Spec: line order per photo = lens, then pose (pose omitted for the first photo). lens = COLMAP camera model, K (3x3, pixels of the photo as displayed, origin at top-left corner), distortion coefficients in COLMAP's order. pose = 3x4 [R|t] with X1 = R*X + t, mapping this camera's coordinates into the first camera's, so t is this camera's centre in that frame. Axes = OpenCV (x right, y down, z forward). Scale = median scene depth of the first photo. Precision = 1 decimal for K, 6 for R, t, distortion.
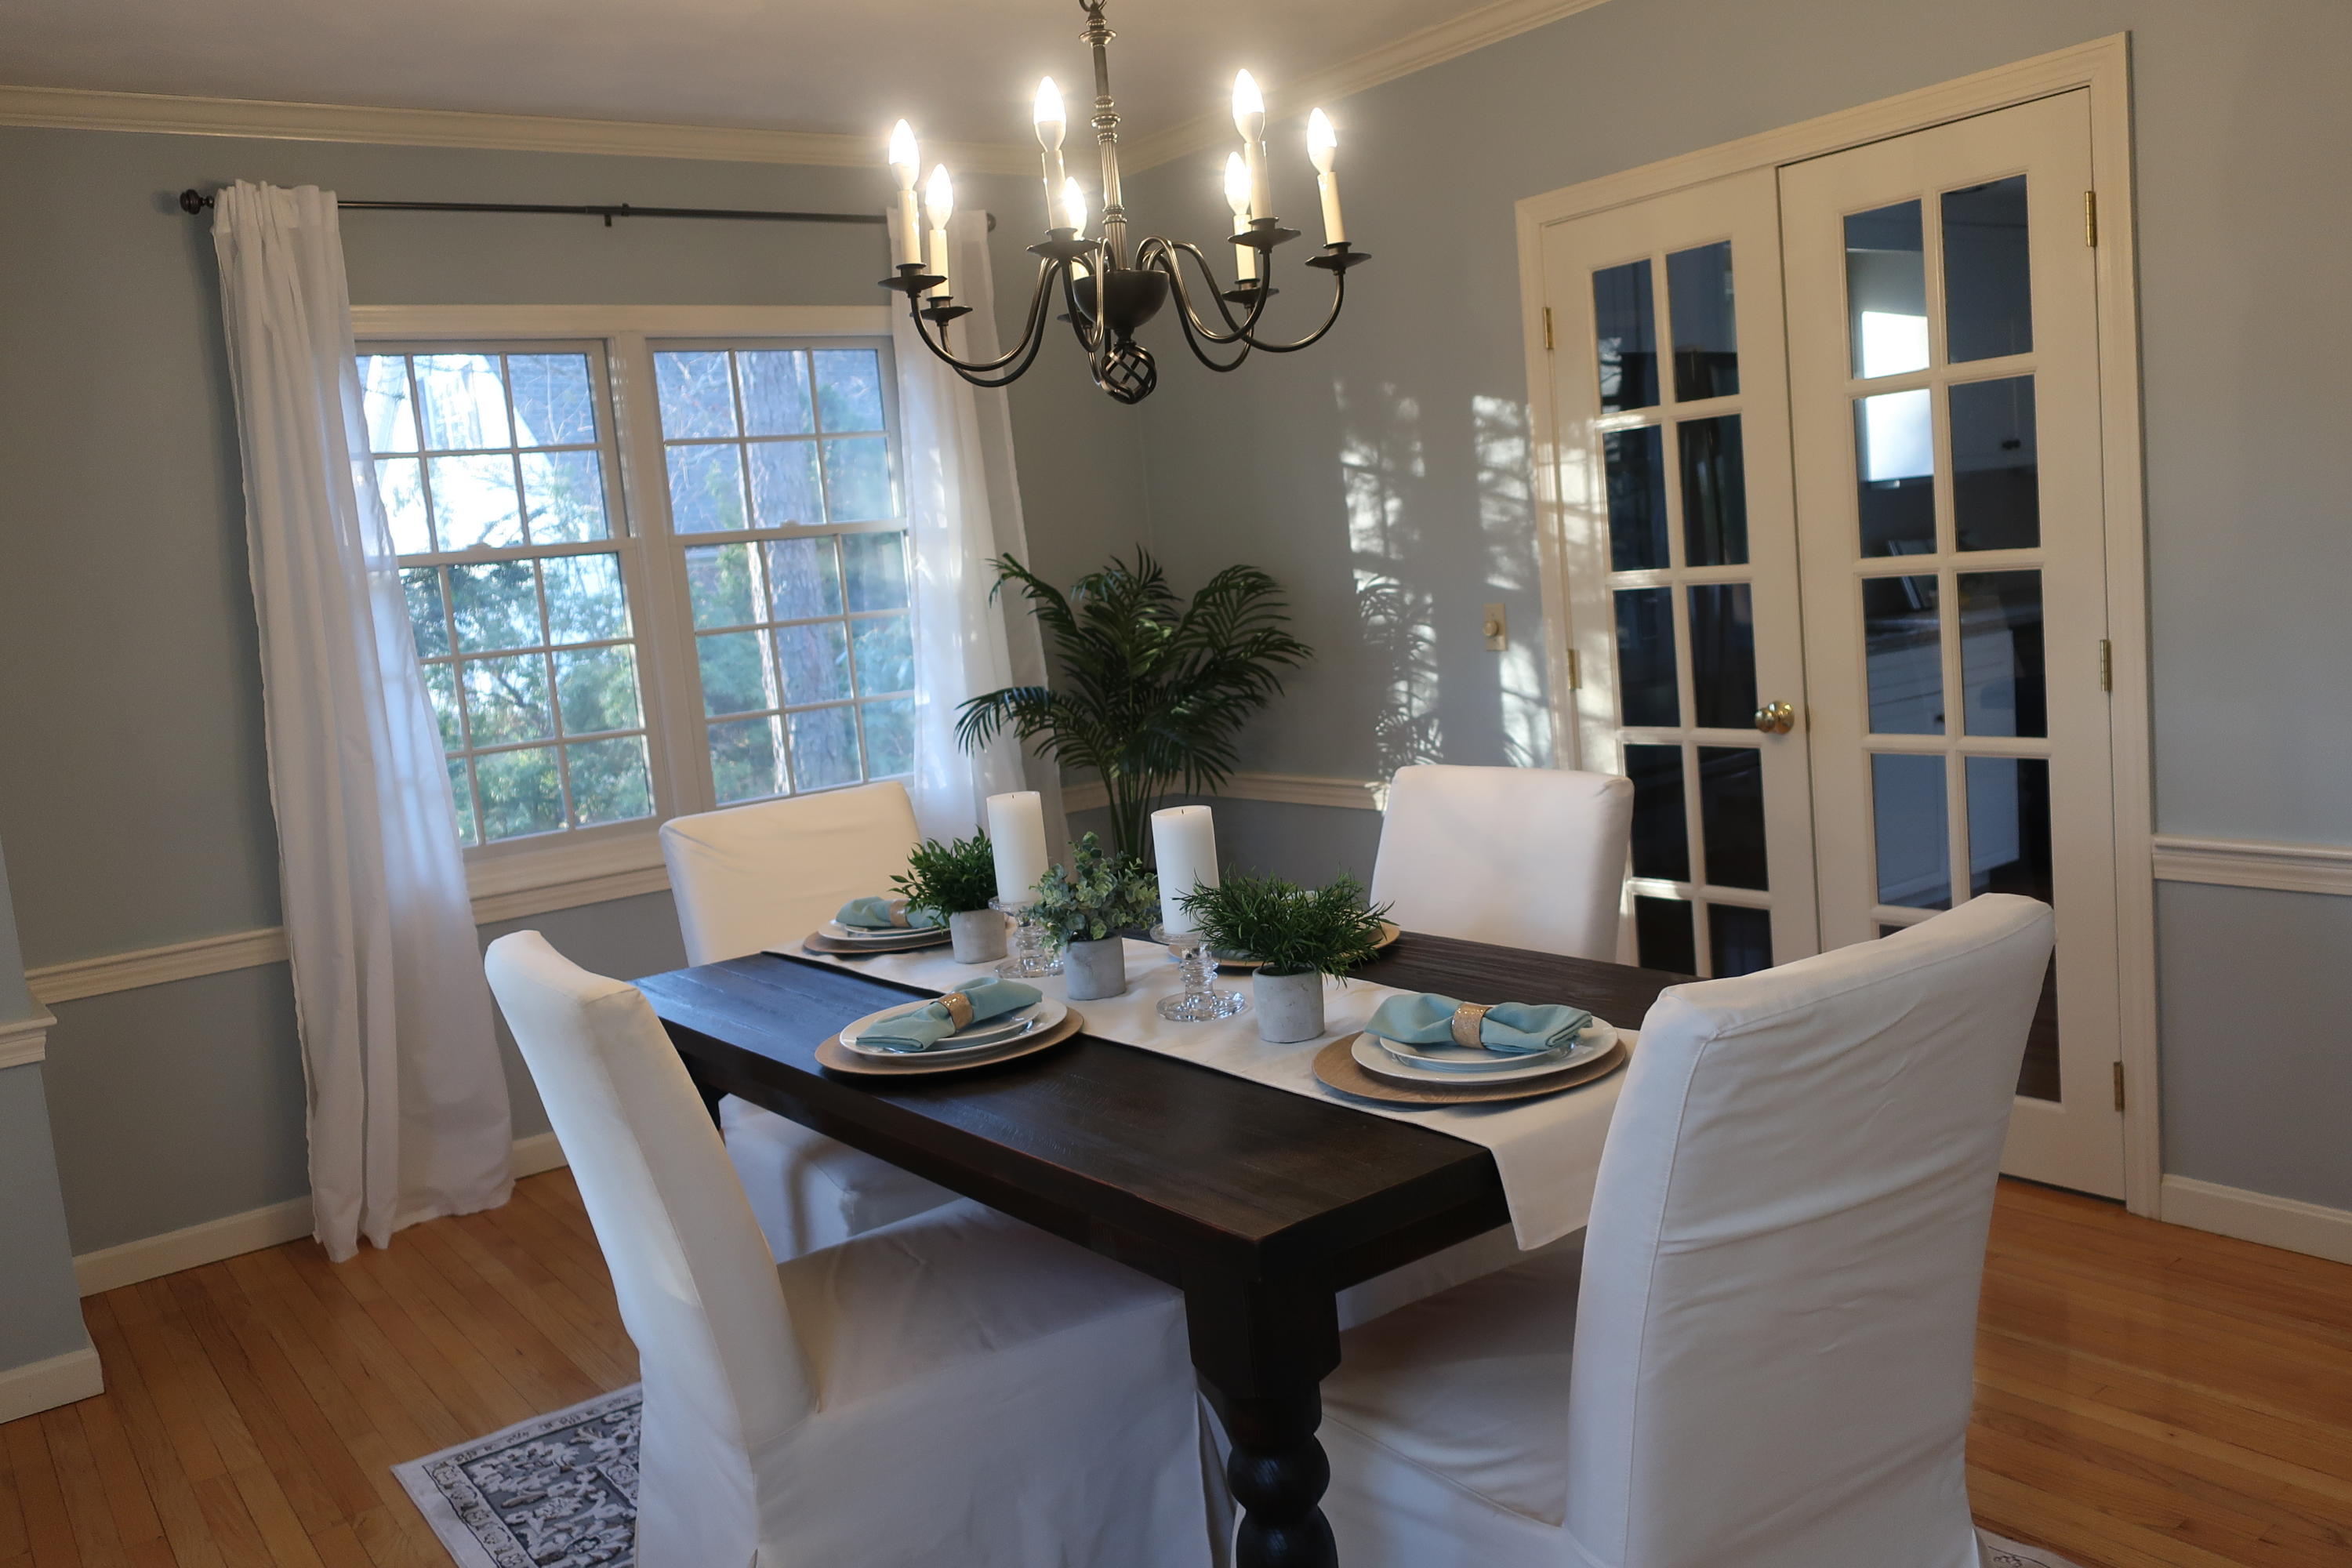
lens RADIAL K [[1825.8, 0, 1176.2], [0, 1825.8, 780.5], [0, 0, 1]] dist [-0.020010, -0.016949]
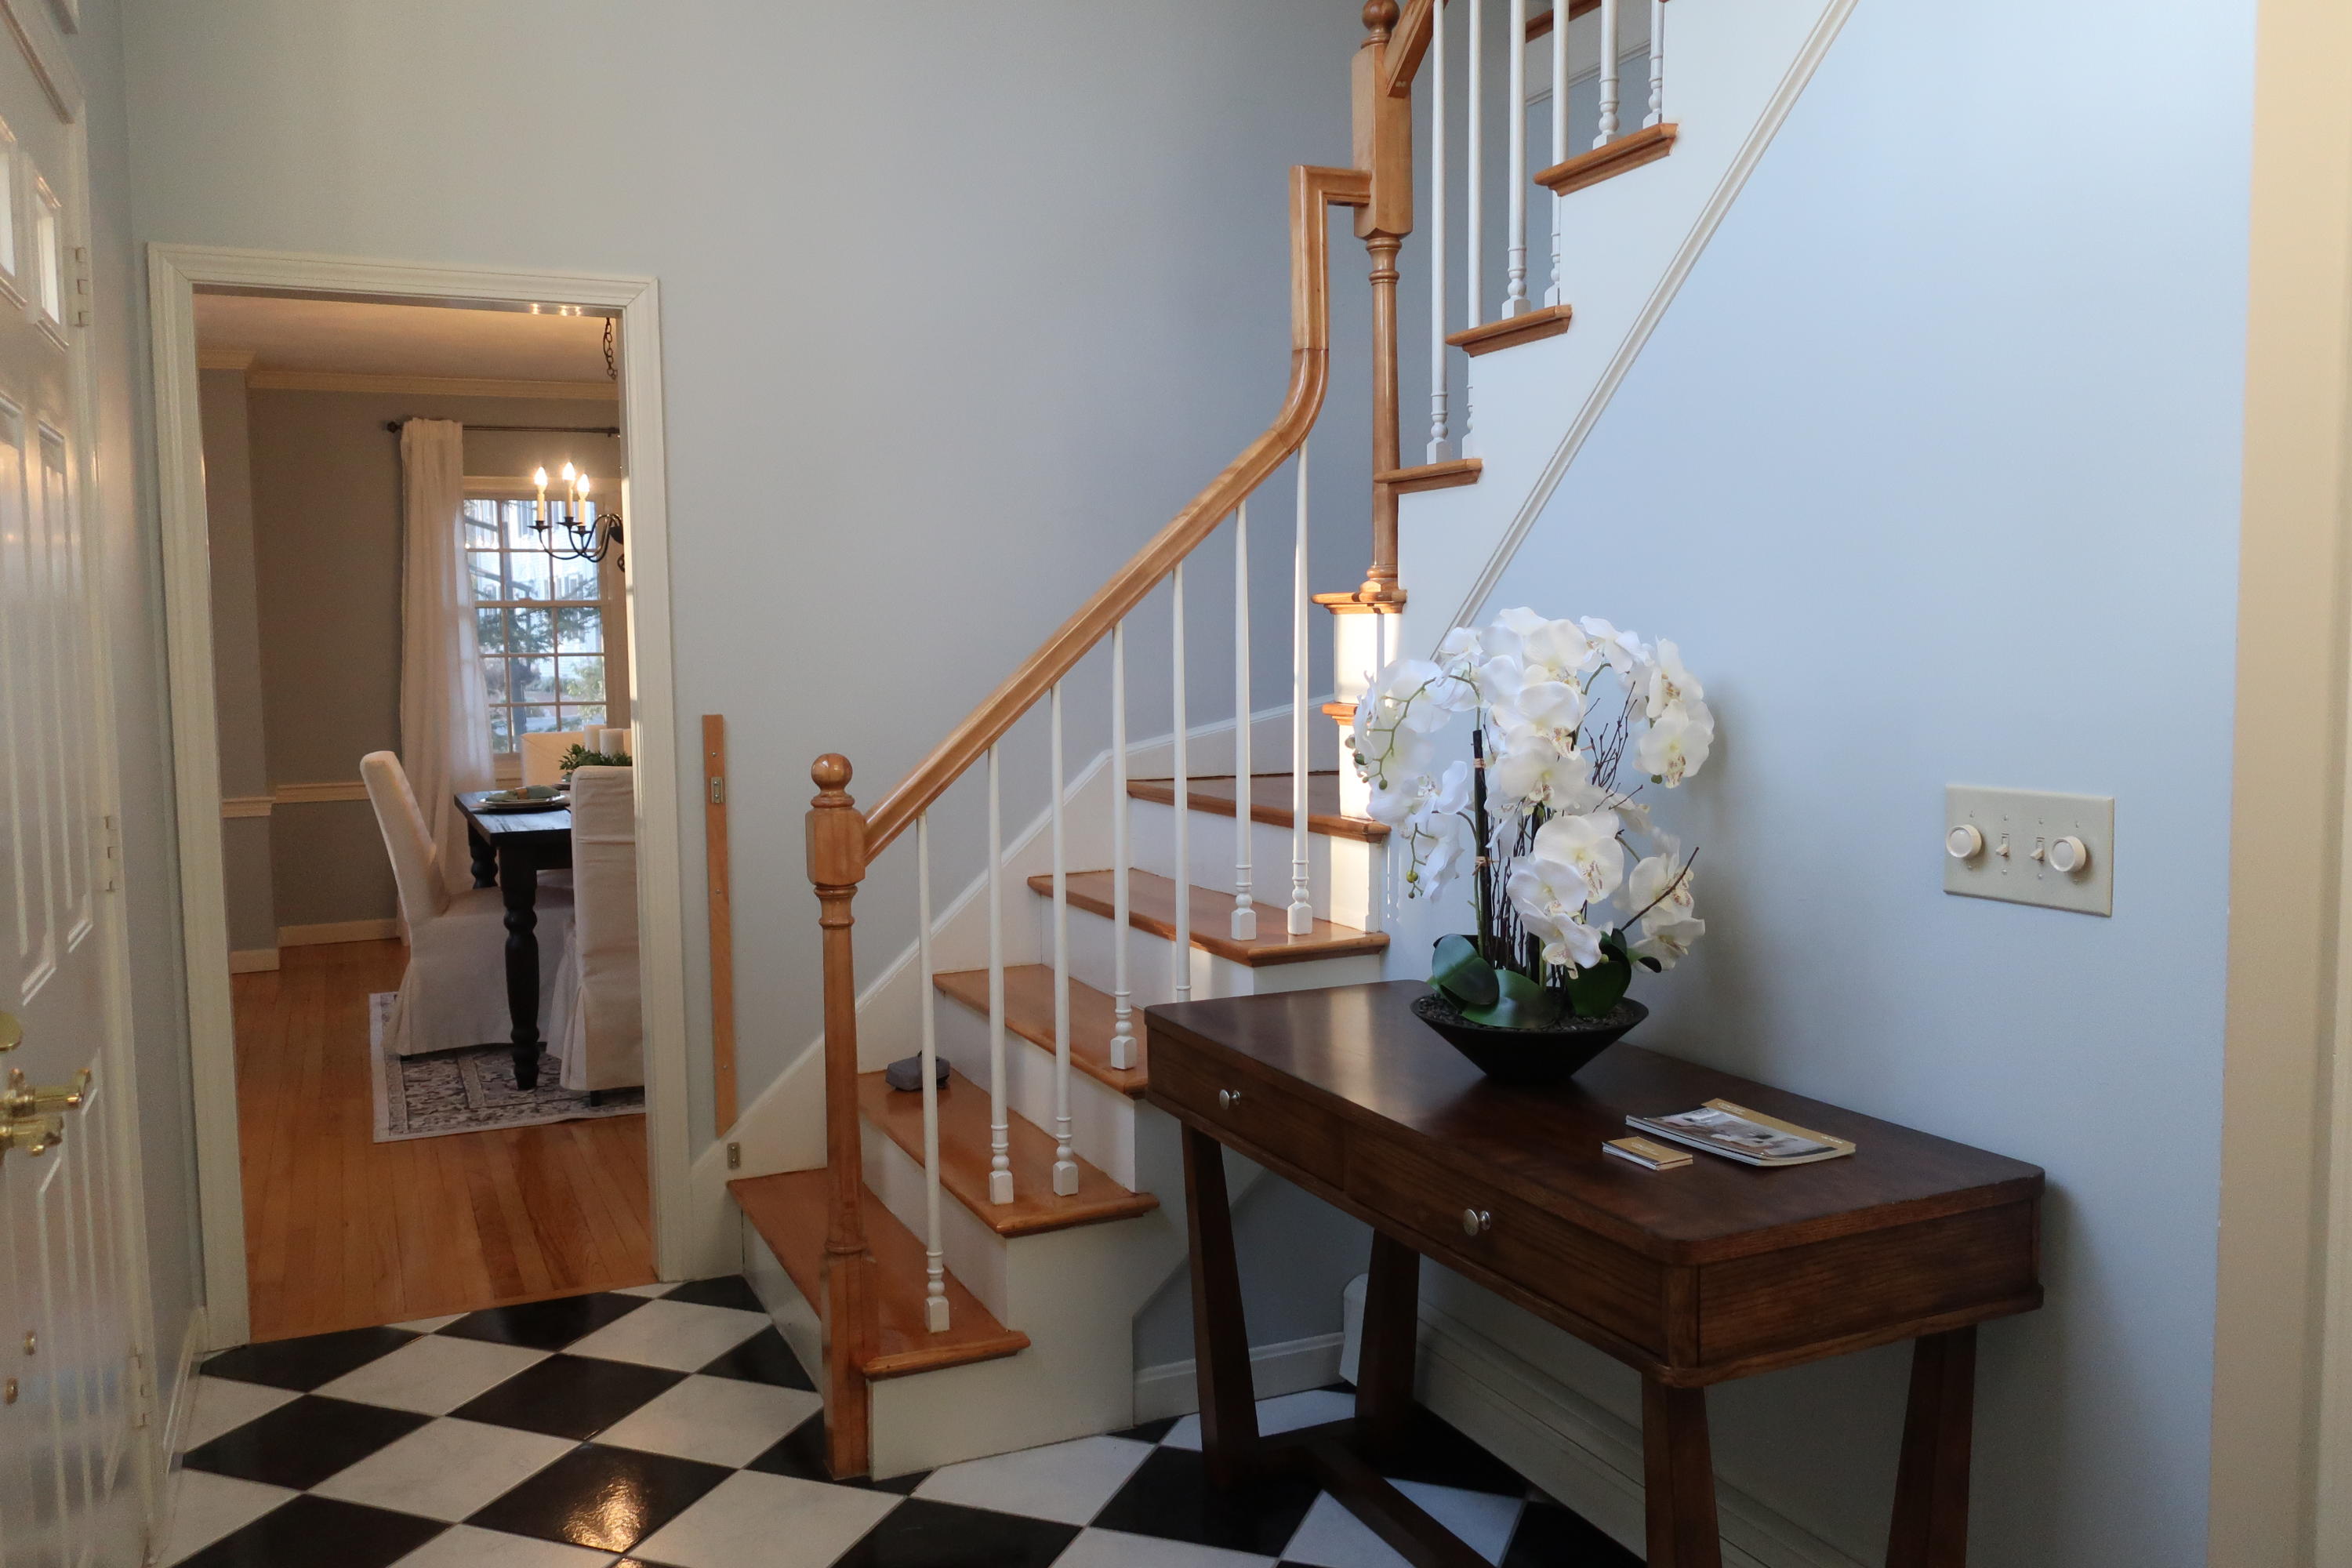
lens RADIAL K [[1825.8, 0, 1175.5], [0, 1825.8, 783.3], [0, 0, 1]] dist [-0.020010, -0.016949]
pose [[0.974893, 0.096667, -0.200597, 0.785973], [-0.101614, 0.994718, -0.014489, 0.027882], [0.198137, 0.034509, 0.979567, -0.848037]]
